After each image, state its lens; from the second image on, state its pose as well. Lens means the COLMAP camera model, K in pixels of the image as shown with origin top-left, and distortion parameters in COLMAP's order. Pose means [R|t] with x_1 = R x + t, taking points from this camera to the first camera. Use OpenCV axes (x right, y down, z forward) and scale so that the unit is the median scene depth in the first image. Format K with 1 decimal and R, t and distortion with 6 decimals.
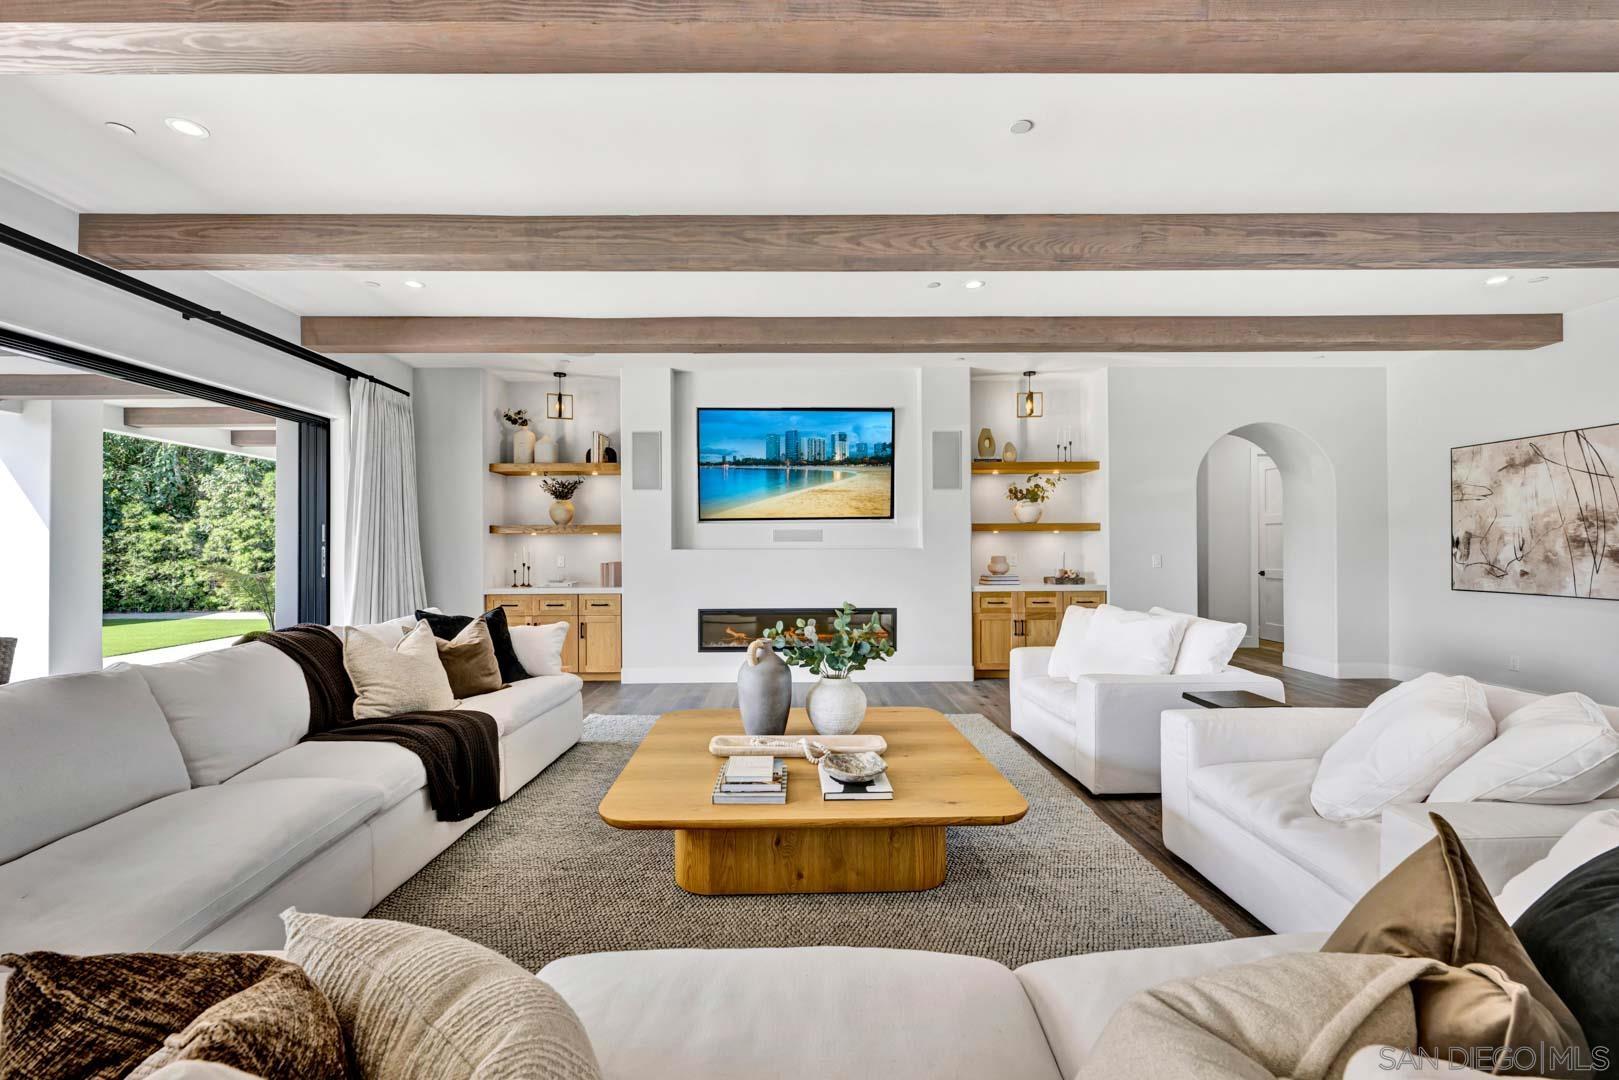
lens RADIAL K [[674.0, 0, 785.8], [0, 674.0, 546.7], [0, 0, 1]] dist [-0.001468, 0.000076]
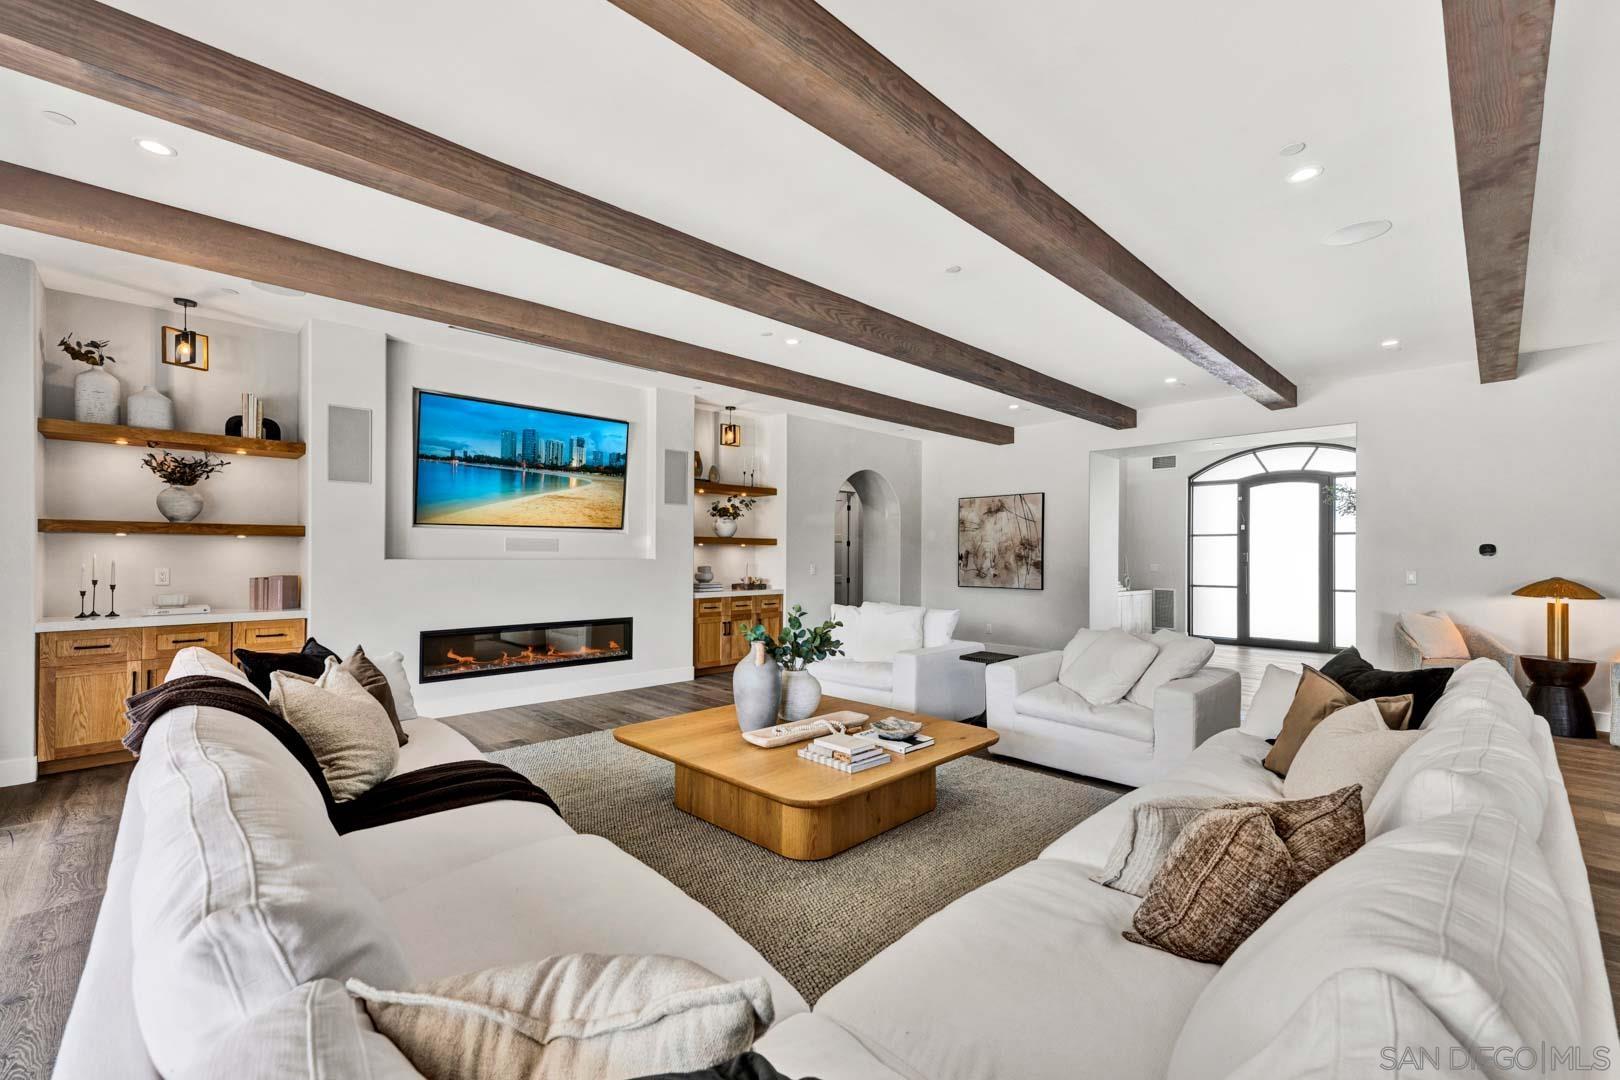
lens RADIAL K [[688.9, 0, 807.8], [0, 688.9, 556.5], [0, 0, 1]] dist [-0.001153, 0.000162]
pose [[0.718610, 0.006659, 0.695381, -0.369947], [-0.007614, 0.999970, -0.001707, -0.001371], [-0.695372, -0.004068, 0.718639, 0.062356]]
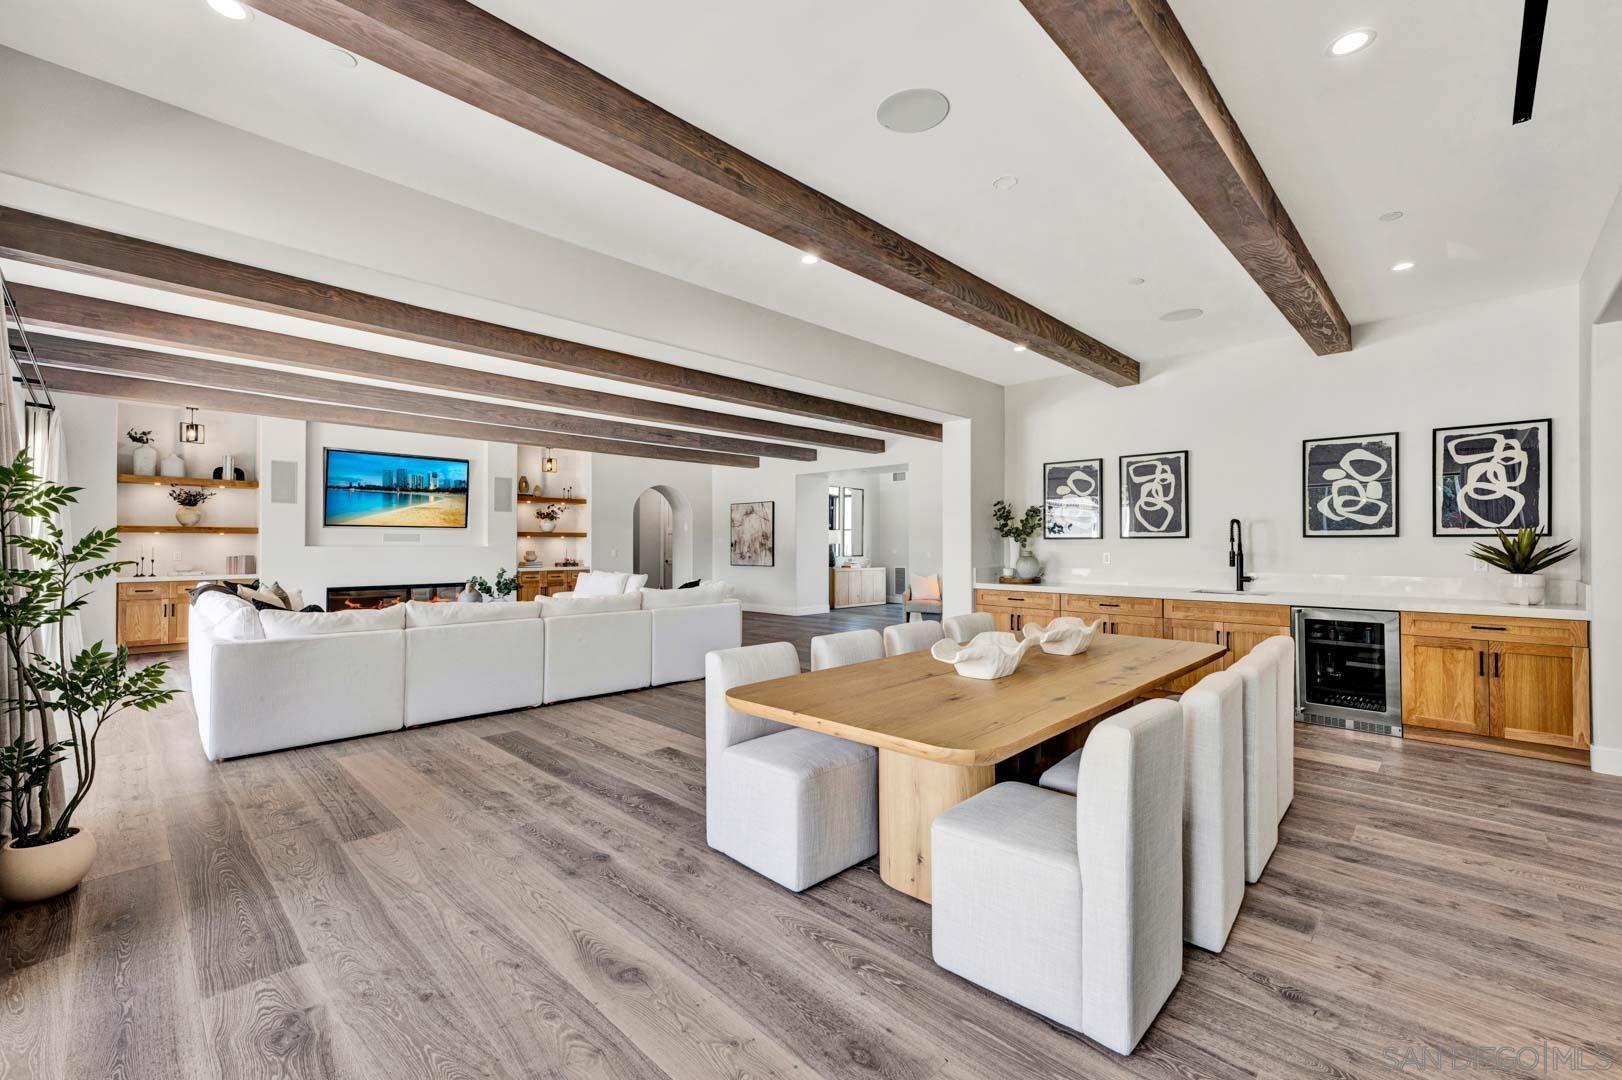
lens RADIAL K [[684.6, 0, 811.0], [0, 684.6, 540.0], [0, 0, 1]] dist [-0.000563, -0.000171]
pose [[0.697937, 0.012025, 0.716059, -0.447705], [-0.002188, 0.999890, -0.014660, 0.010313], [-0.716156, 0.008665, 0.697886, -0.748605]]
